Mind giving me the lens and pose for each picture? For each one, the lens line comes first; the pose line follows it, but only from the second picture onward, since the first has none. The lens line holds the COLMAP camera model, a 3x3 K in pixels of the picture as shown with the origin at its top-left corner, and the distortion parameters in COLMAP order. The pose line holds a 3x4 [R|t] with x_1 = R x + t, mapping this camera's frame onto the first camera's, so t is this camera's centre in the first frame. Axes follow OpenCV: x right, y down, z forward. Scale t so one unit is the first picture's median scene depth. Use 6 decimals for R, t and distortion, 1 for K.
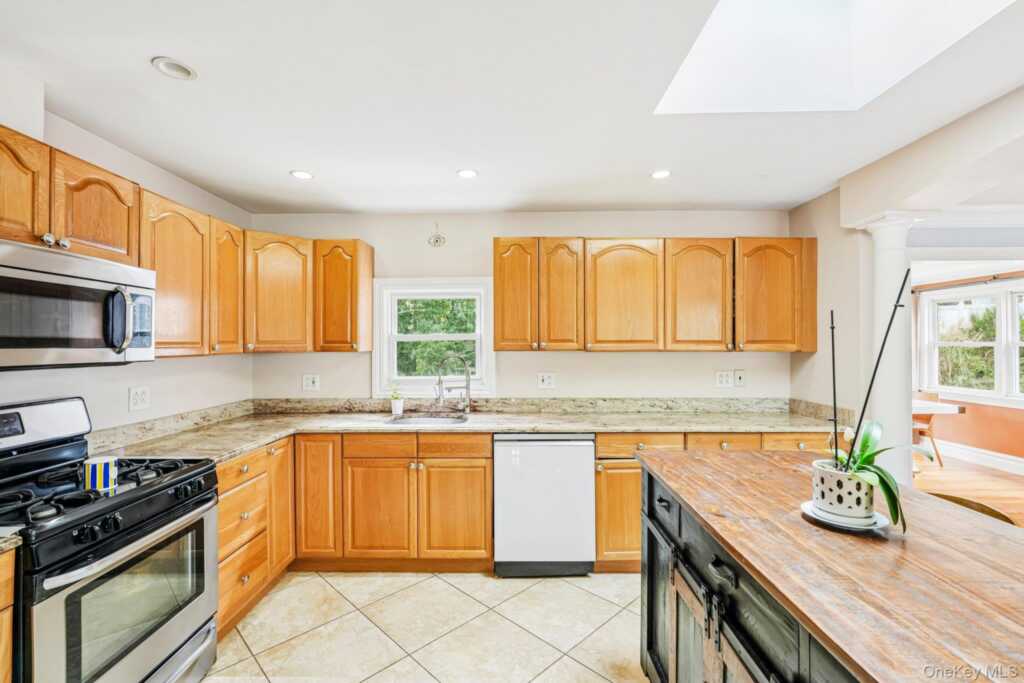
lens RADIAL K [[446.6, 0, 512.0], [0, 446.6, 341.5], [0, 0, 1]] dist [-0.000707, -0.000104]
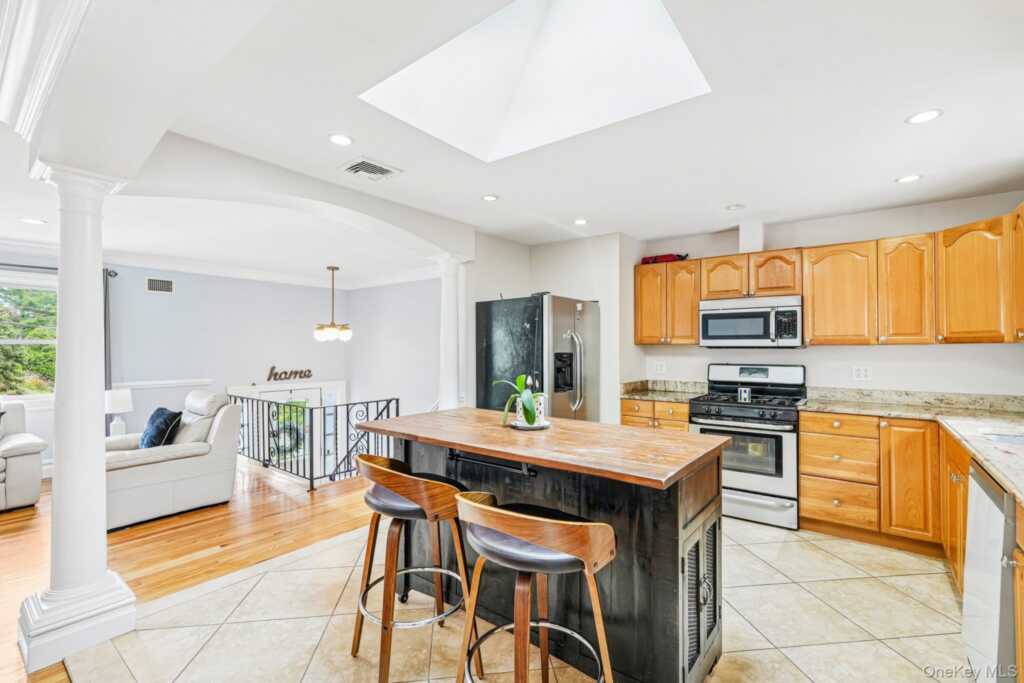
lens RADIAL K [[446.6, 0, 512.0], [0, 446.6, 341.5], [0, 0, 1]] dist [-0.000707, -0.000104]
pose [[-0.603247, 0.002864, -0.797549, 1.138020], [0.011891, 0.999915, -0.005403, 0.015880], [0.797466, -0.012744, -0.603230, 1.029350]]
